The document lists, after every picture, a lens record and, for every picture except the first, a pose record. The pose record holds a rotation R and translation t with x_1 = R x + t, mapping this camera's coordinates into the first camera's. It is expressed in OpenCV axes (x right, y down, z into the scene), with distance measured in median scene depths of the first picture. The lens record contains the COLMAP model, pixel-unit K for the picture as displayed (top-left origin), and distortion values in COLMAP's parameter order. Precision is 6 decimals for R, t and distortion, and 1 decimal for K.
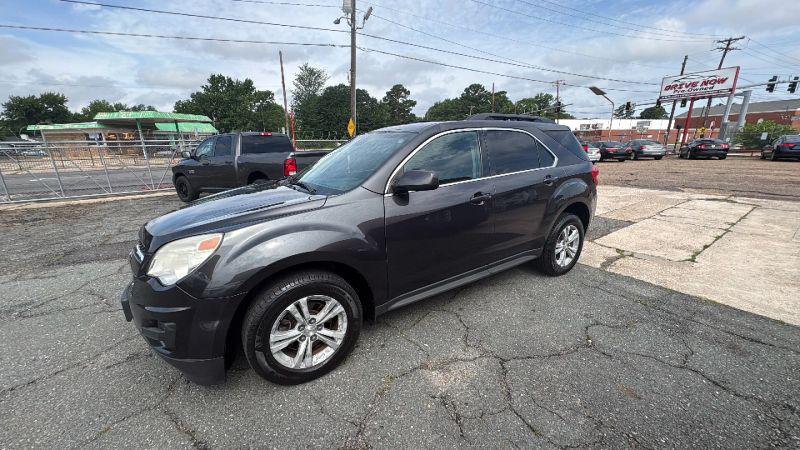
lens RADIAL K [[303.1, 0, 400.3], [0, 303.1, 226.4], [0, 0, 1]] dist [0.001122, -0.000208]
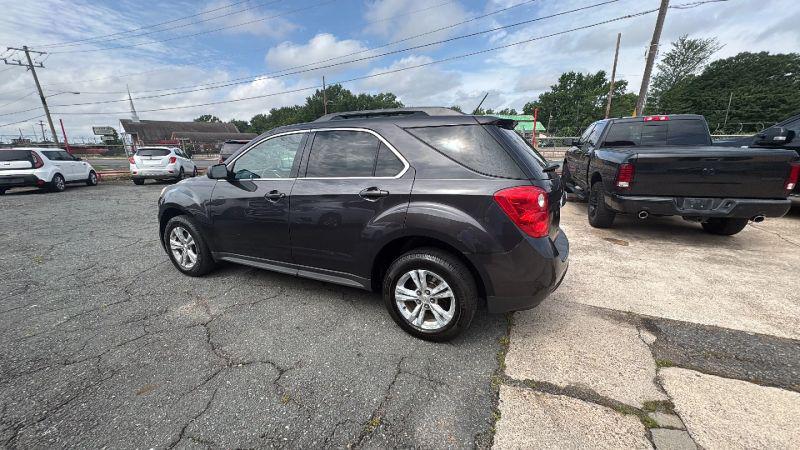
lens RADIAL K [[303.1, 0, 400.3], [0, 303.1, 226.4], [0, 0, 1]] dist [0.001122, -0.000208]
pose [[0.531231, 0.228329, -0.815879, 0.089376], [-0.220219, 0.967113, 0.127265, -0.014304], [0.818106, 0.112065, 0.564043, 0.049153]]
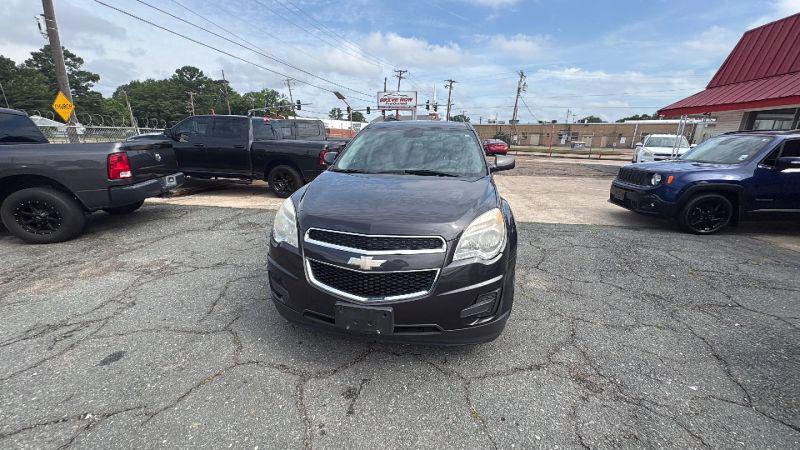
lens RADIAL K [[303.1, 0, 400.3], [0, 303.1, 226.4], [0, 0, 1]] dist [0.001122, -0.000208]
pose [[0.685182, -0.177042, 0.706528, -0.073100], [0.166440, 0.982402, 0.084759, -0.003060], [-0.709101, 0.059519, 0.702591, 0.017819]]
